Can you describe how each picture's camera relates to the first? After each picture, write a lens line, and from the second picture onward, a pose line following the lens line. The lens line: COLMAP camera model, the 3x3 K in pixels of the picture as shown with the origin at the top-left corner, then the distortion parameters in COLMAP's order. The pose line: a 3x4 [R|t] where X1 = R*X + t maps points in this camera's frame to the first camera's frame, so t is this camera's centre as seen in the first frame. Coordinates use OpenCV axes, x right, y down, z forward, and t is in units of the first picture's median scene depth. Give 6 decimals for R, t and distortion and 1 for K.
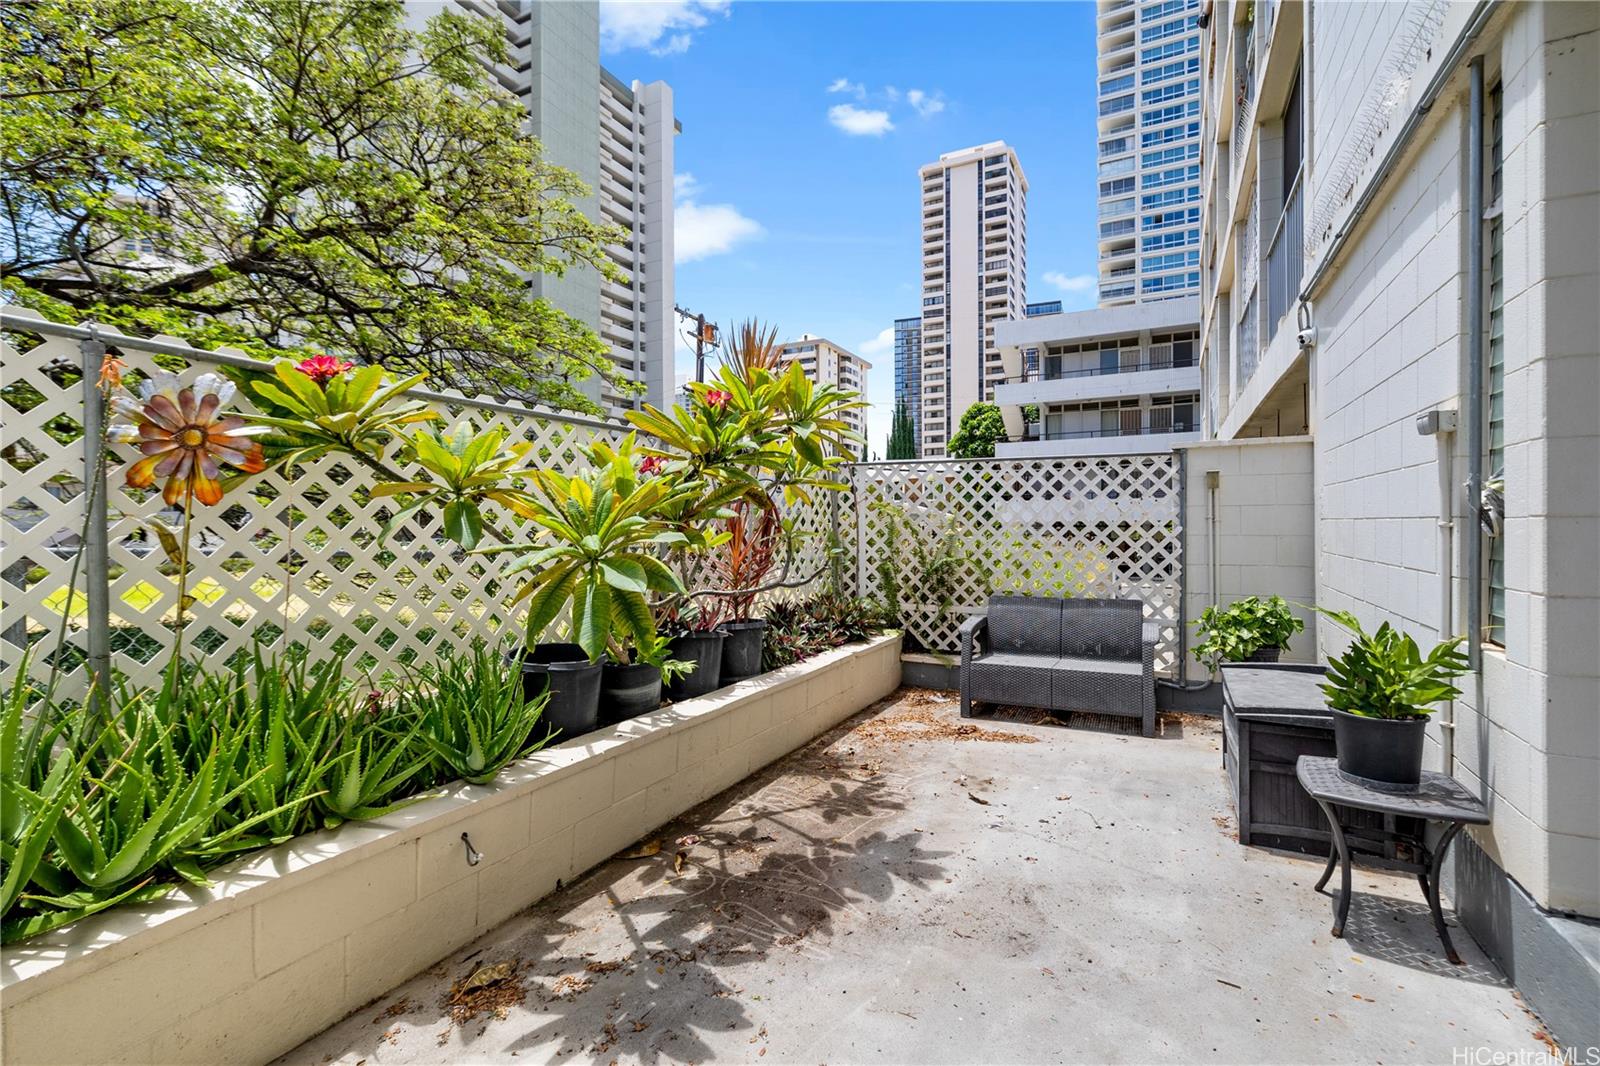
lens RADIAL K [[676.3, 0, 798.7], [0, 676.3, 519.8], [0, 0, 1]] dist [-0.003052, -0.000056]
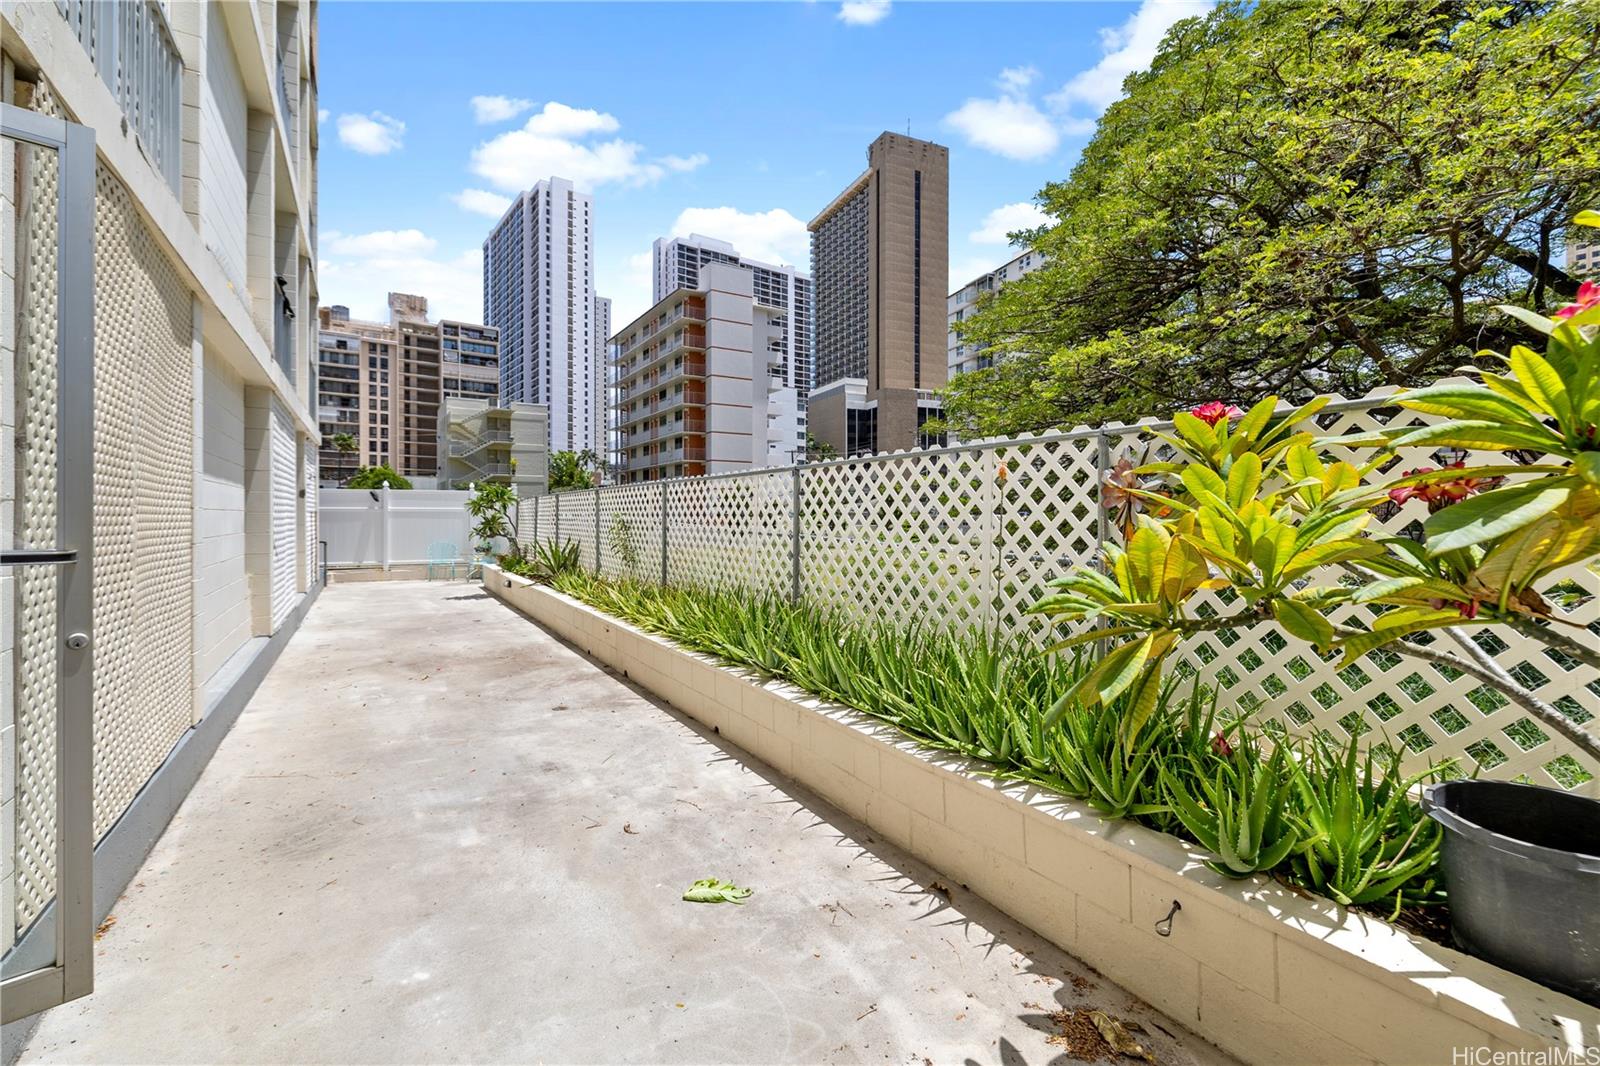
lens RADIAL K [[676.3, 0, 798.7], [0, 676.3, 519.8], [0, 0, 1]] dist [-0.003052, -0.000056]
pose [[-0.484898, 0.005293, -0.874555, 0.679085], [0.001358, 0.999985, 0.005299, -0.083226], [0.874570, 0.001381, -0.484898, 1.180061]]
